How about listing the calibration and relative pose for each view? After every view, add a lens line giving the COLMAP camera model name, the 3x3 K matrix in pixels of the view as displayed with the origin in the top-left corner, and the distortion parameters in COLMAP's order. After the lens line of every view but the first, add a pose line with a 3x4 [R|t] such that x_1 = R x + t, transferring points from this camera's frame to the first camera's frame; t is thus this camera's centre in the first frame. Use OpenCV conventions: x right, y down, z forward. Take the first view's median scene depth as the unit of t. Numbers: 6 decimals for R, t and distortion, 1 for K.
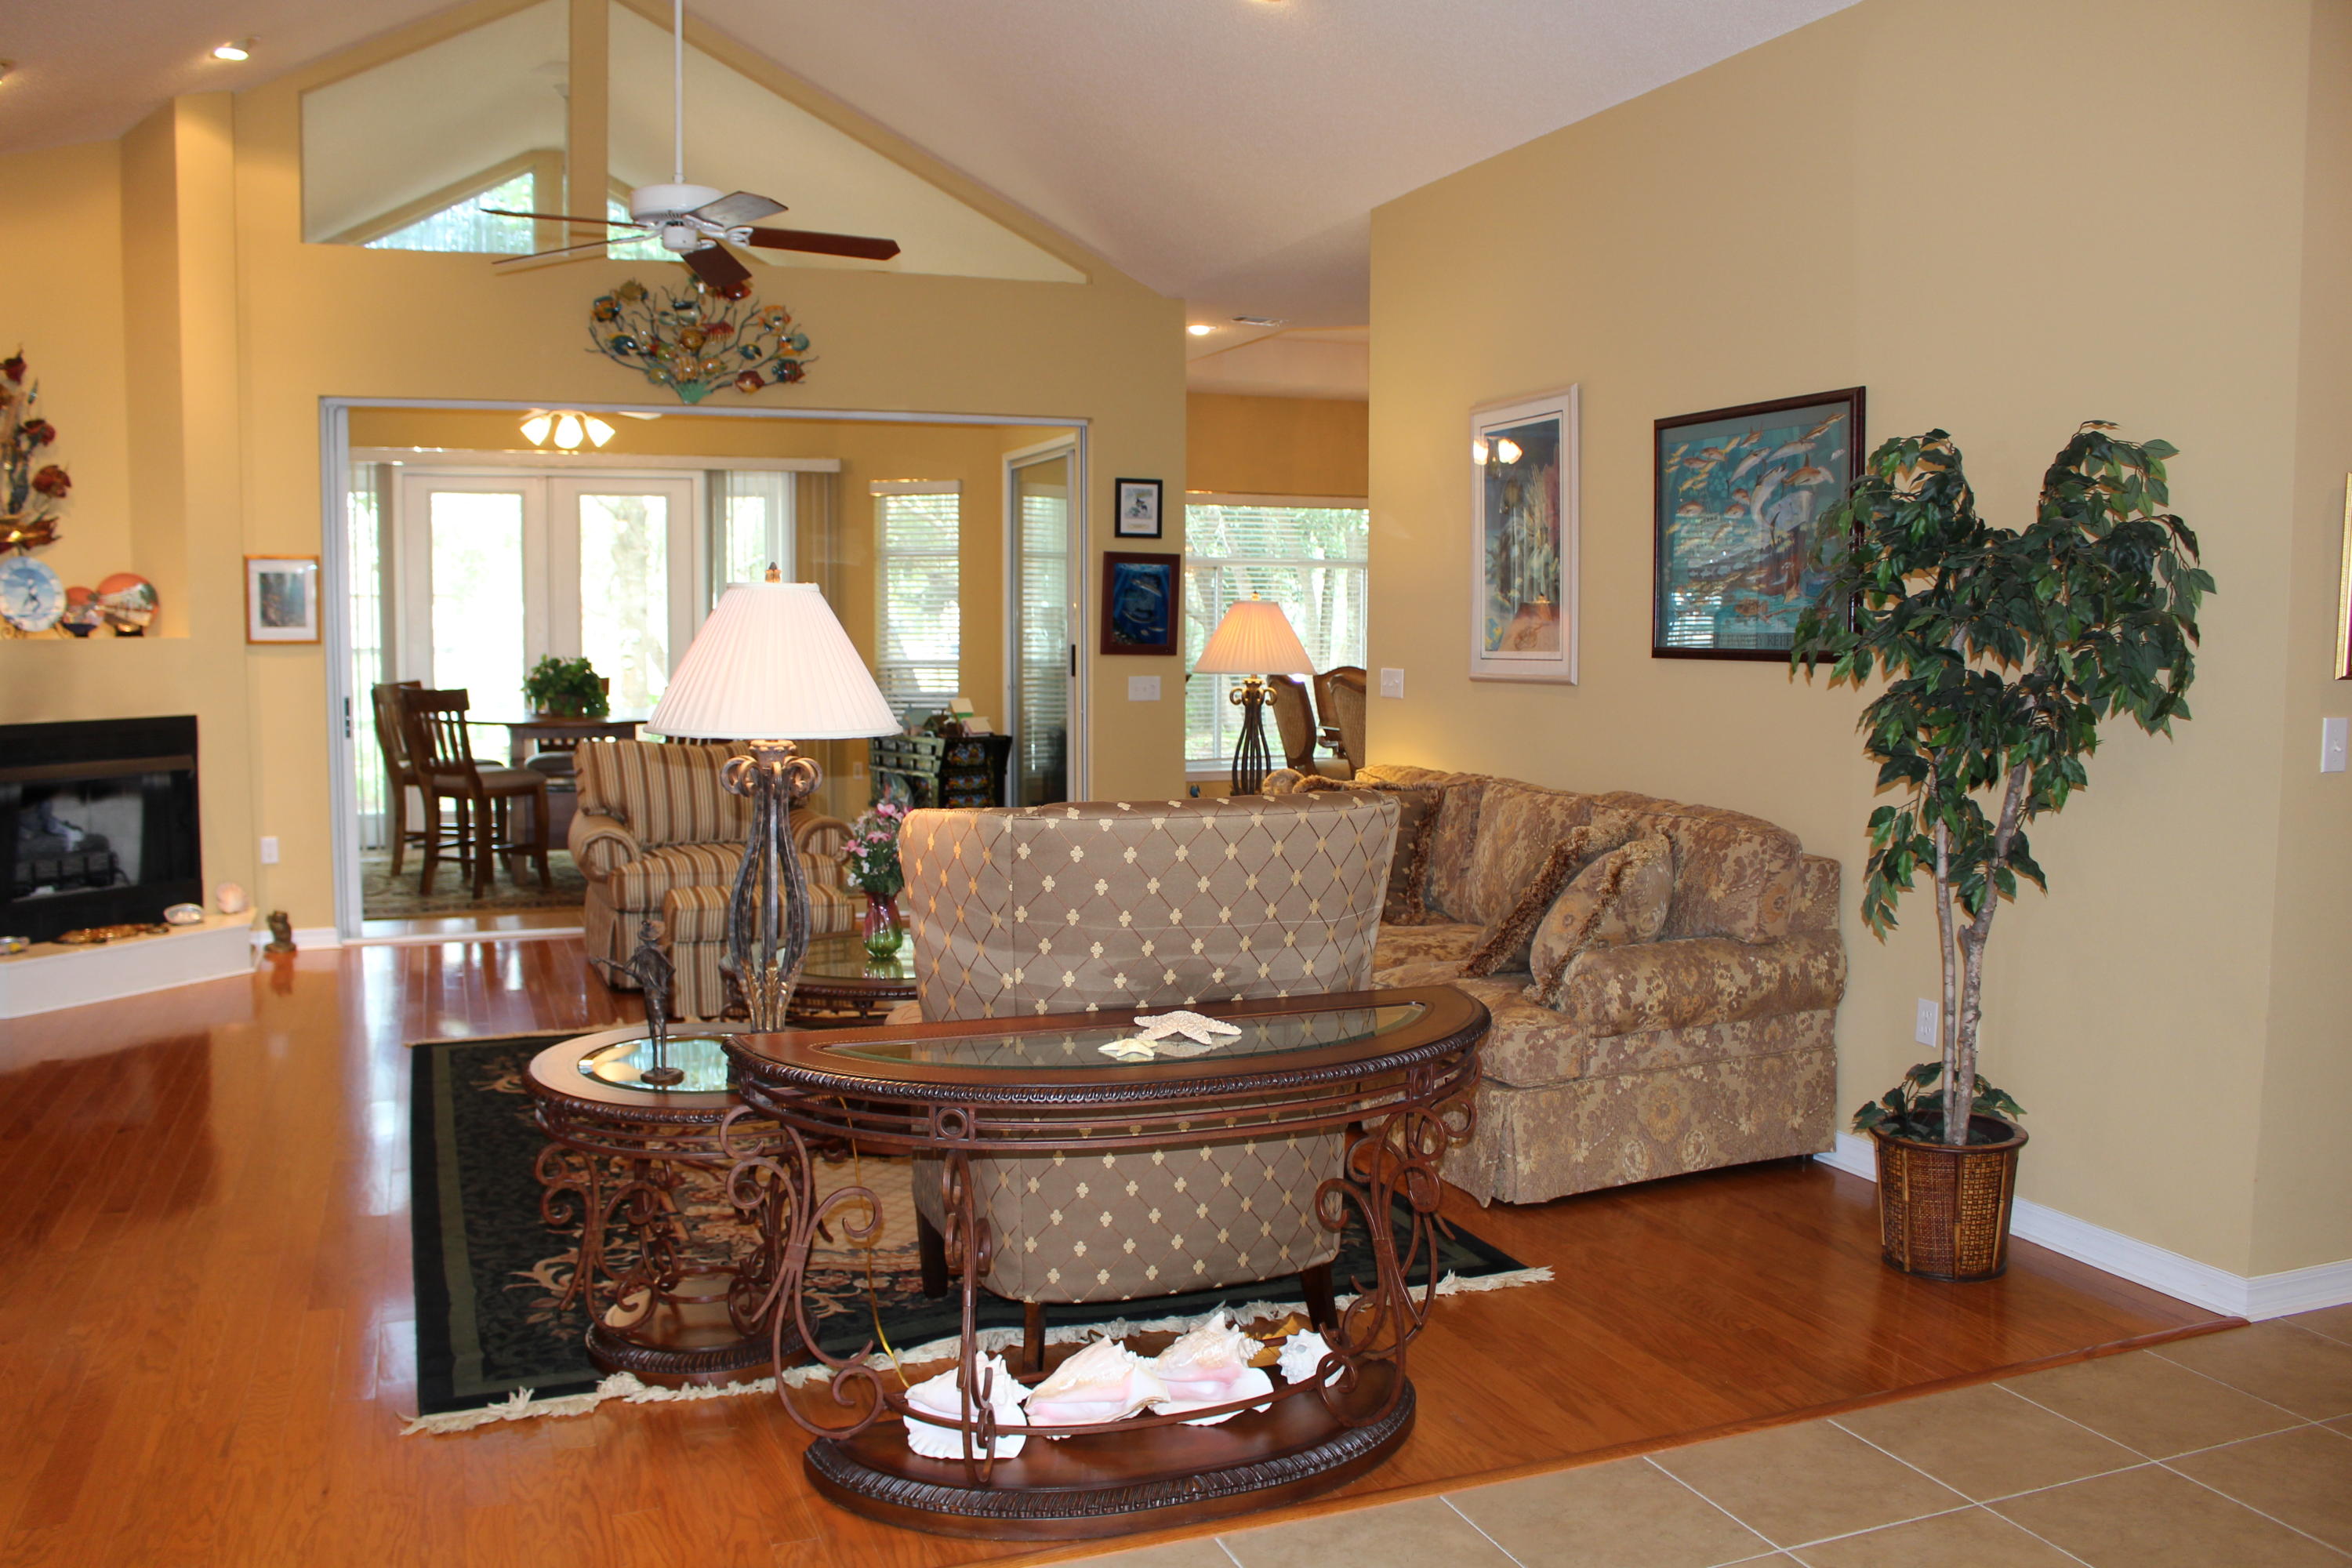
lens RADIAL K [[1934.8, 0, 1150.7], [0, 1934.8, 789.0], [0, 0, 1]] dist [-0.157526, 0.130183]
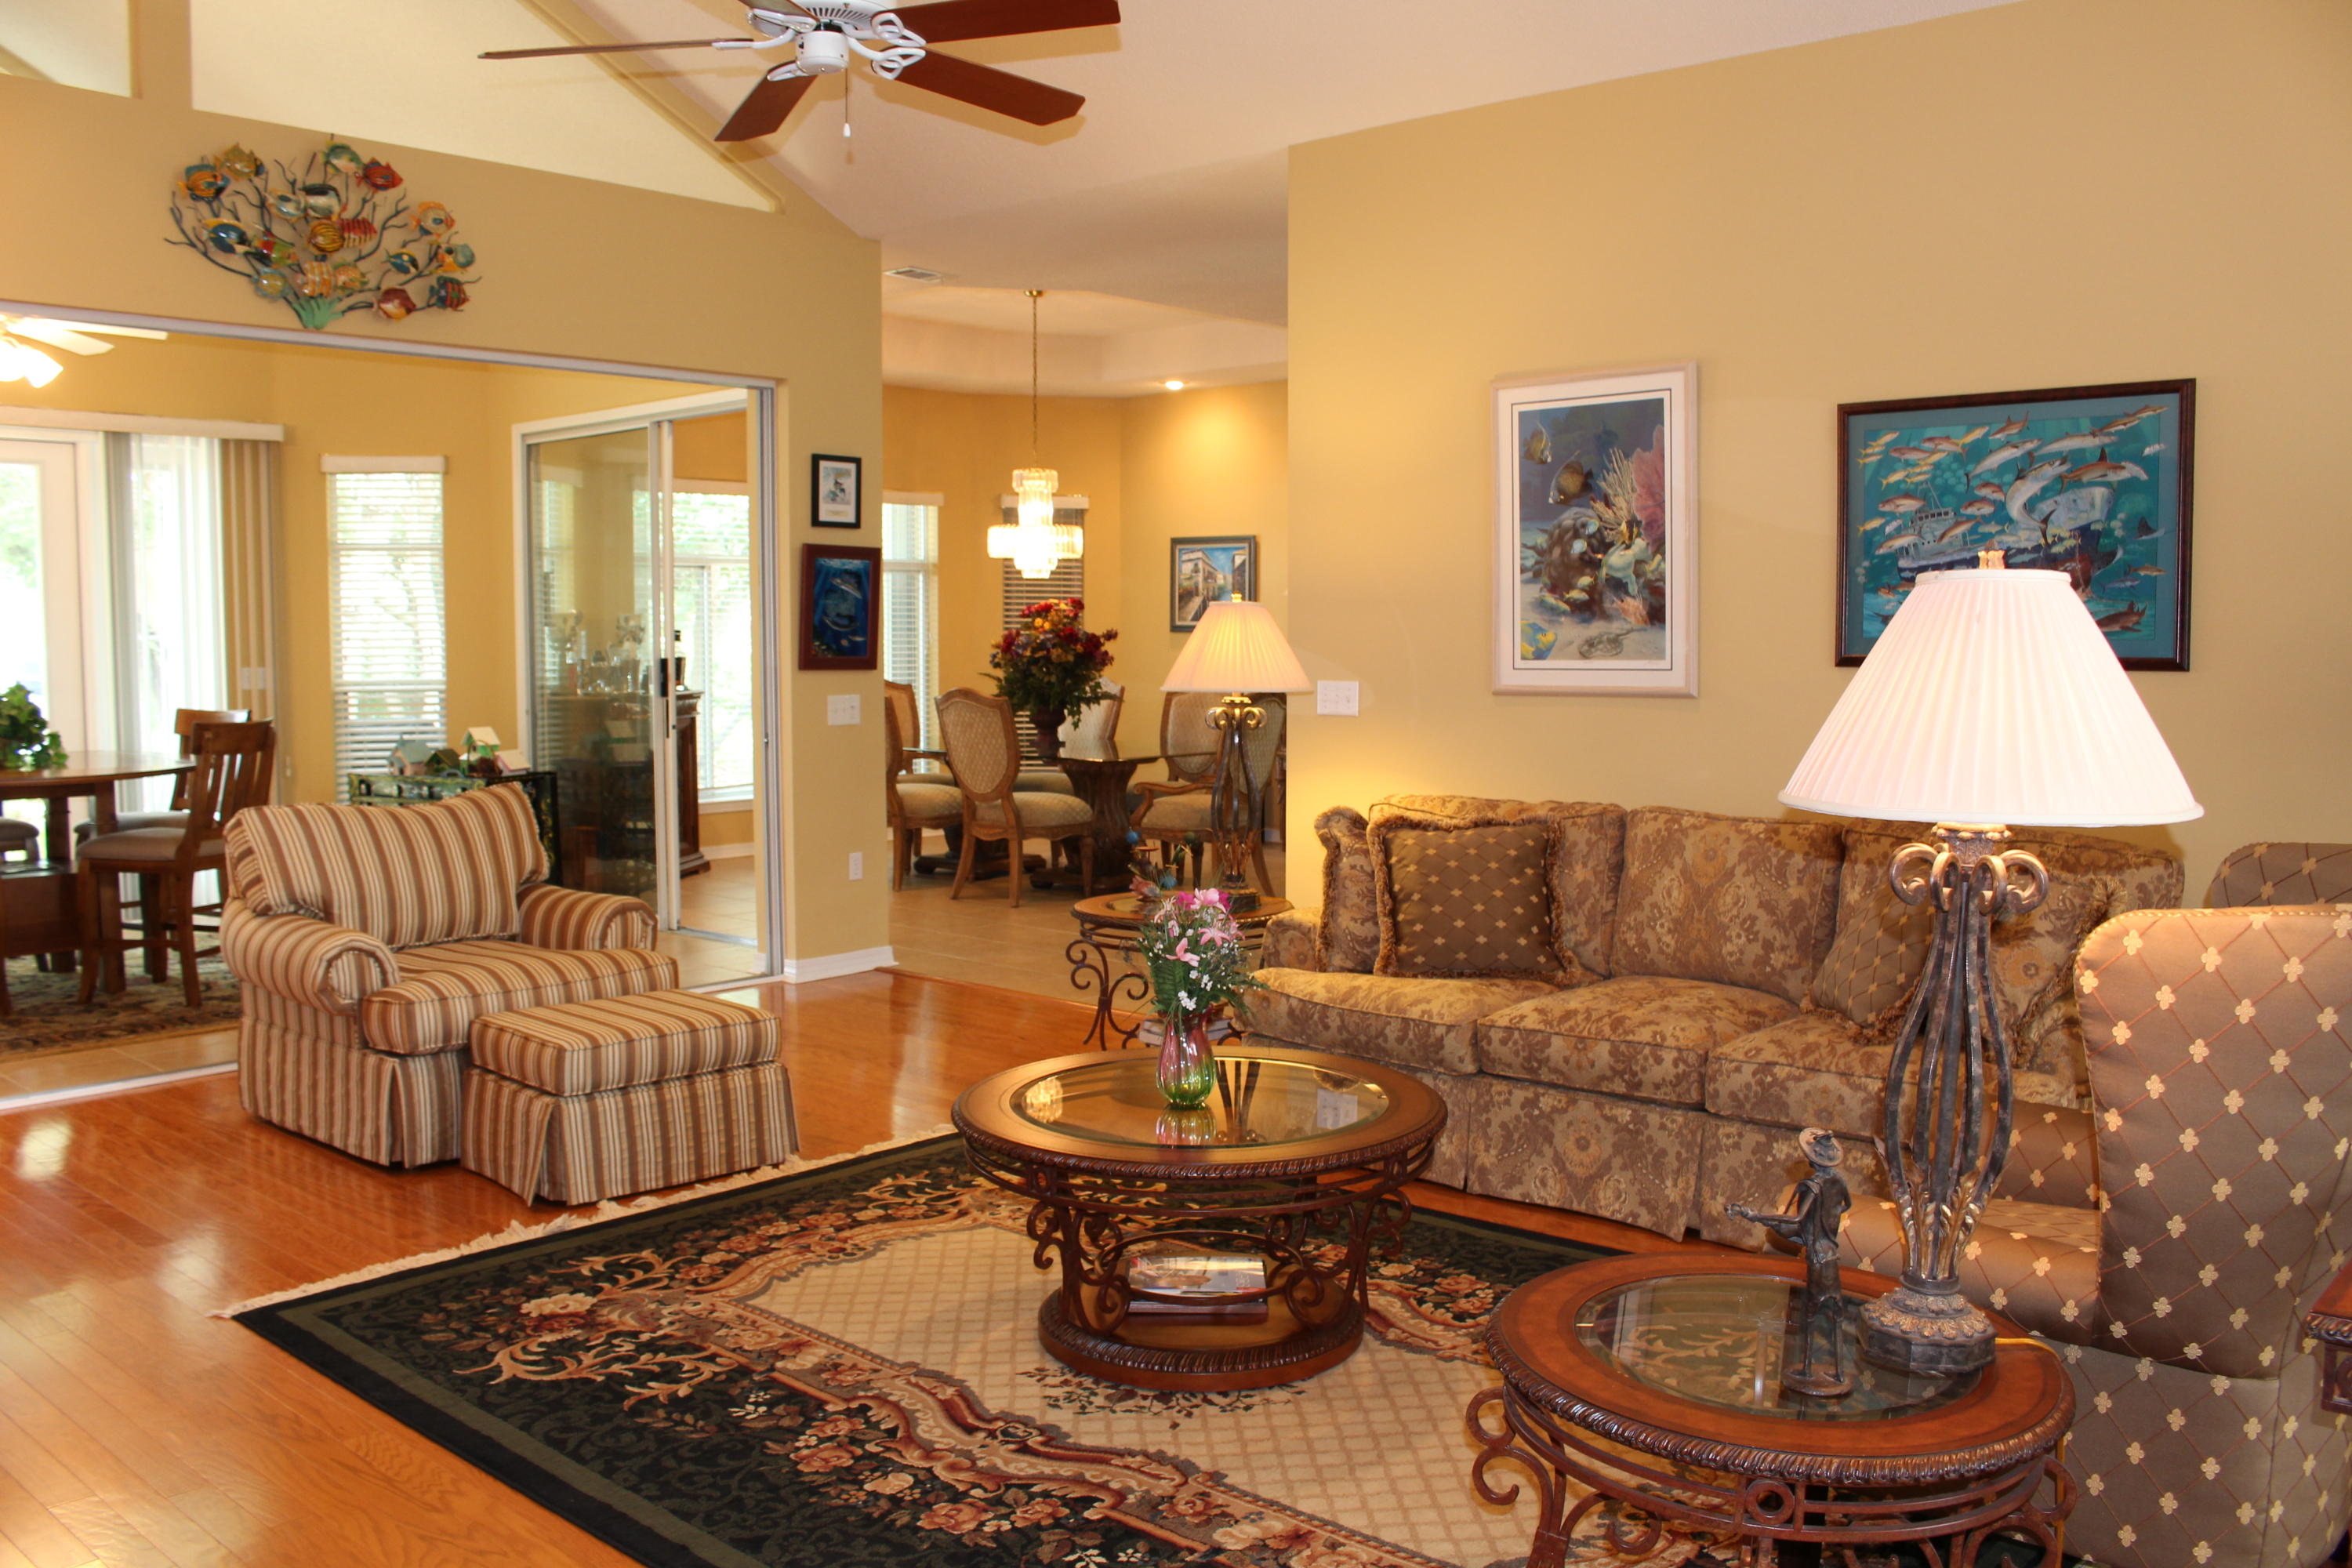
lens RADIAL K [[1934.8, 0, 1160.3], [0, 1934.8, 784.5], [0, 0, 1]] dist [-0.157526, 0.130183]
pose [[0.886589, -0.041134, 0.460726, -0.323619], [0.043438, 0.999040, 0.005606, -0.023478], [-0.460515, 0.015043, 0.887525, 0.258549]]
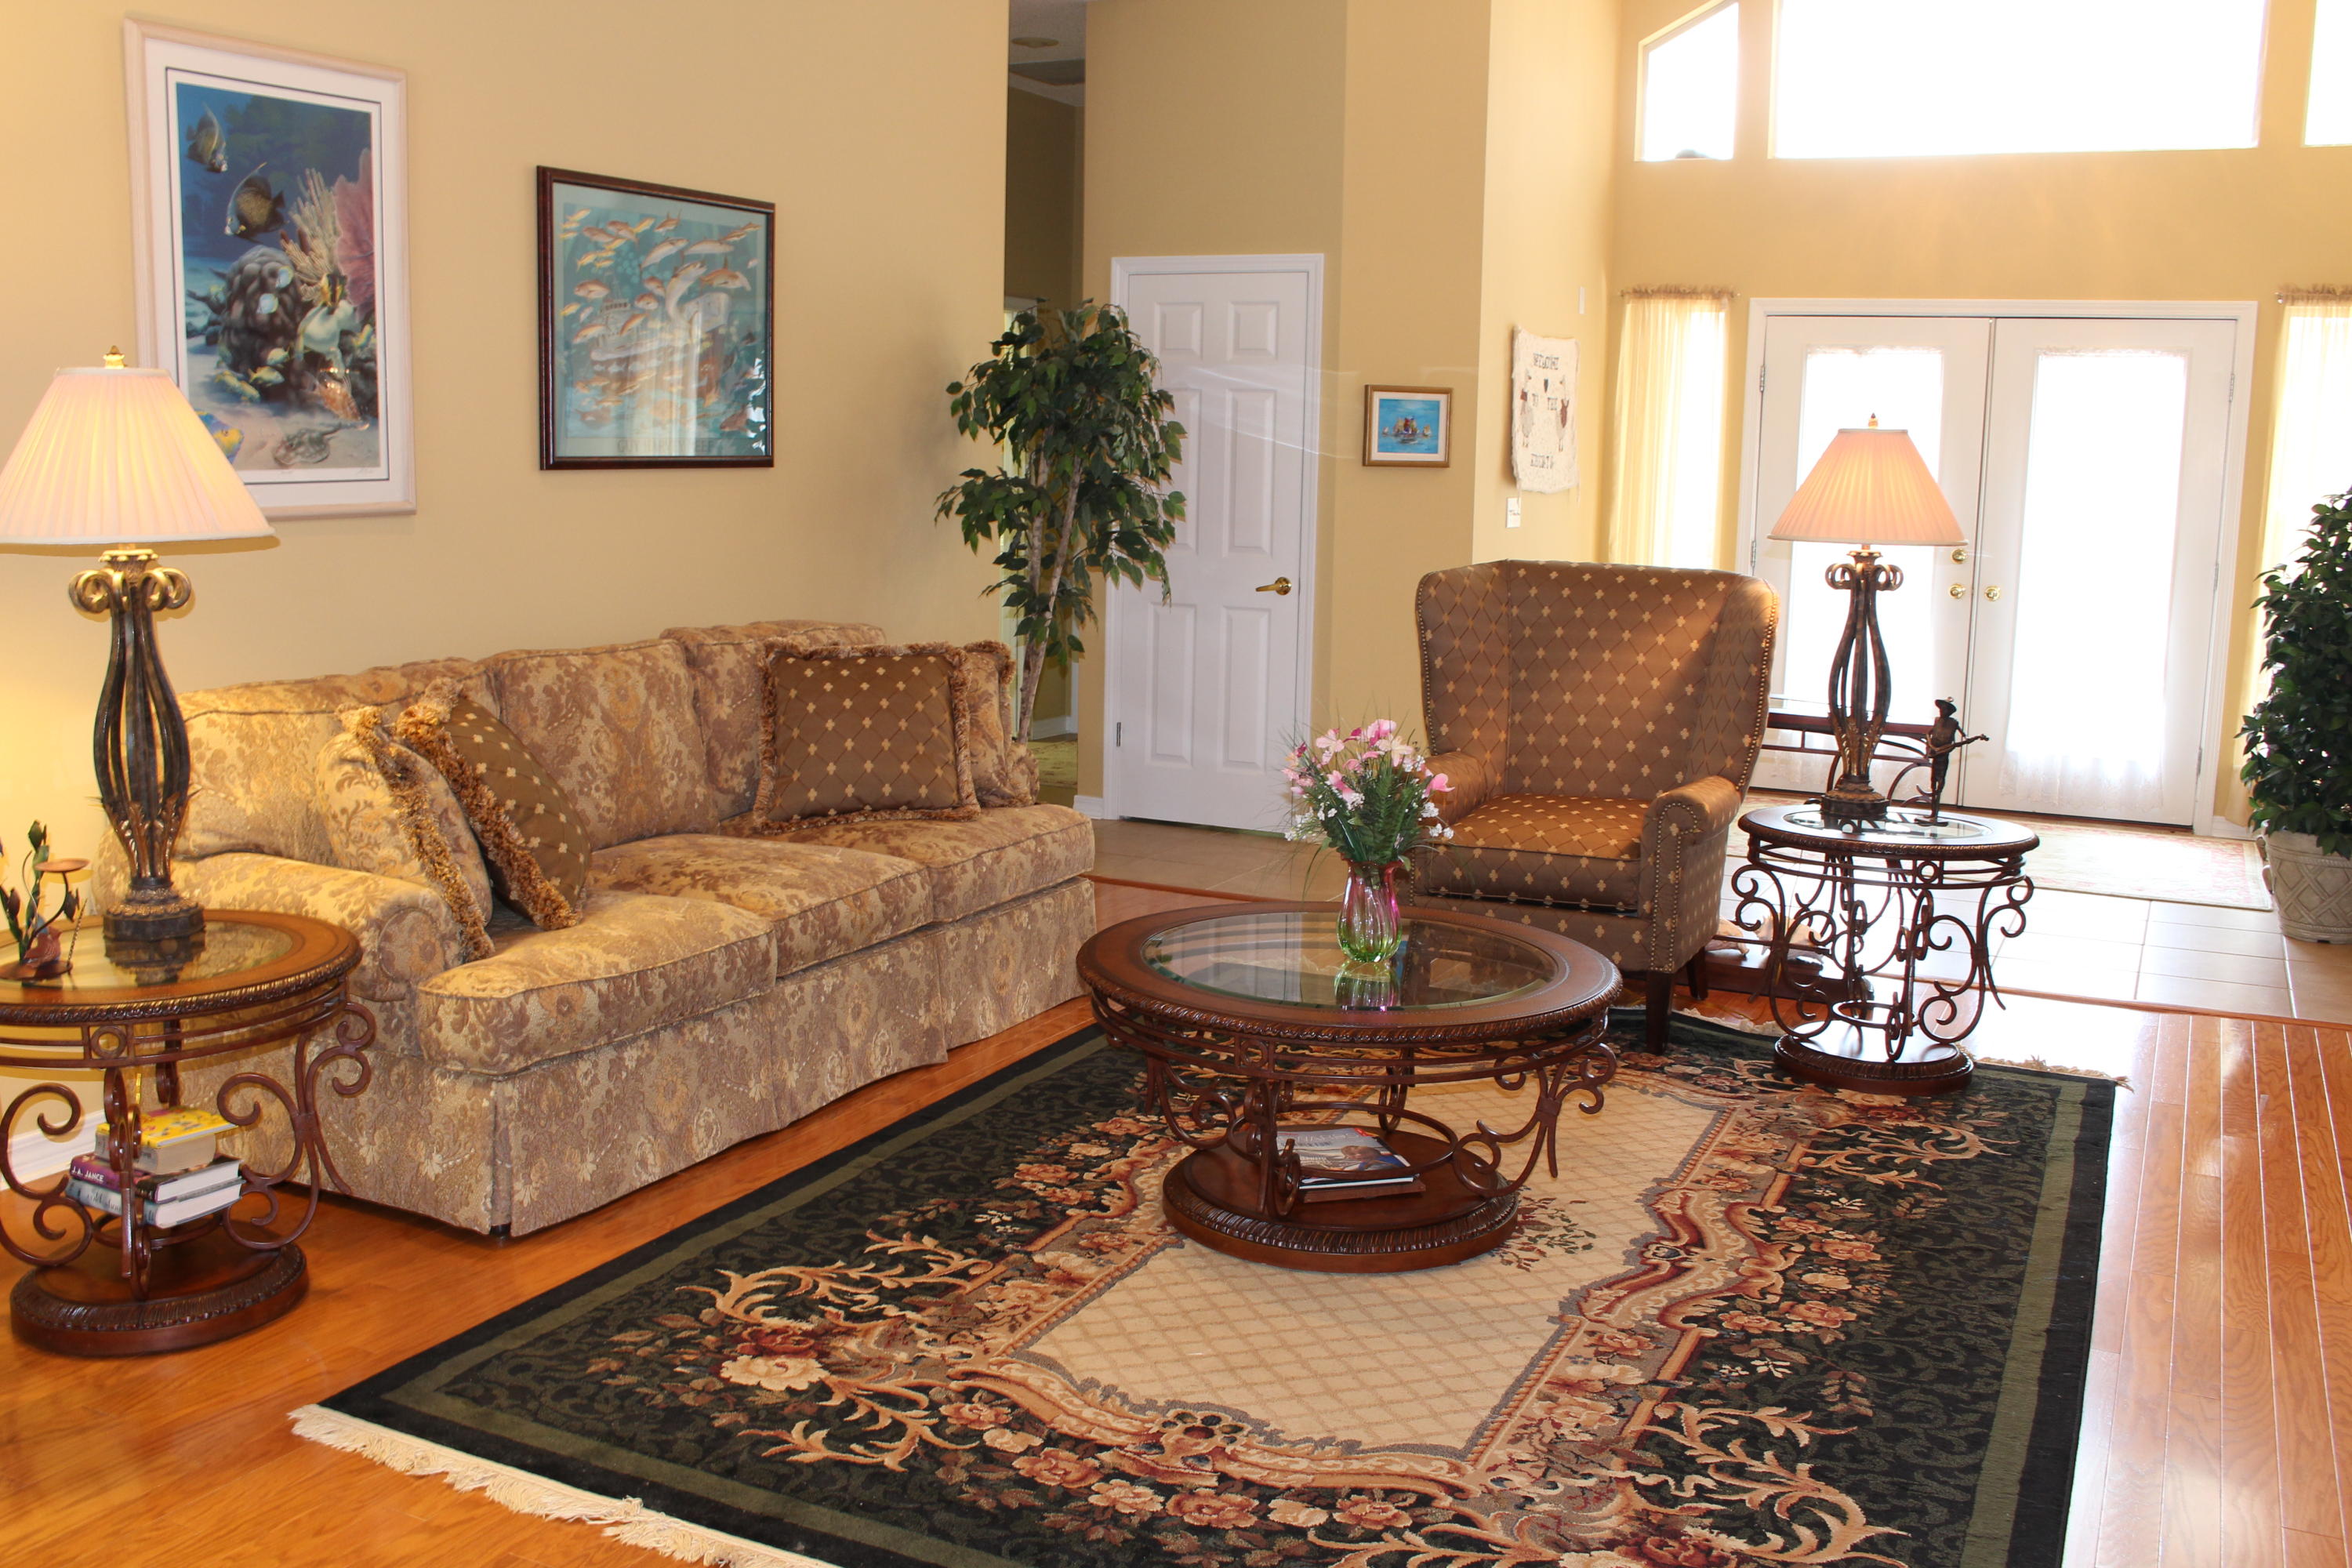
lens RADIAL K [[2139.1, 0, 1188.3], [0, 2139.1, 806.5], [0, 0, 1]] dist [-0.108646, 0.028300]
pose [[-0.687908, -0.136872, 0.712775, -0.416362], [0.039141, 0.973632, 0.224739, -0.088067], [-0.724741, 0.182499, -0.664412, 1.044227]]
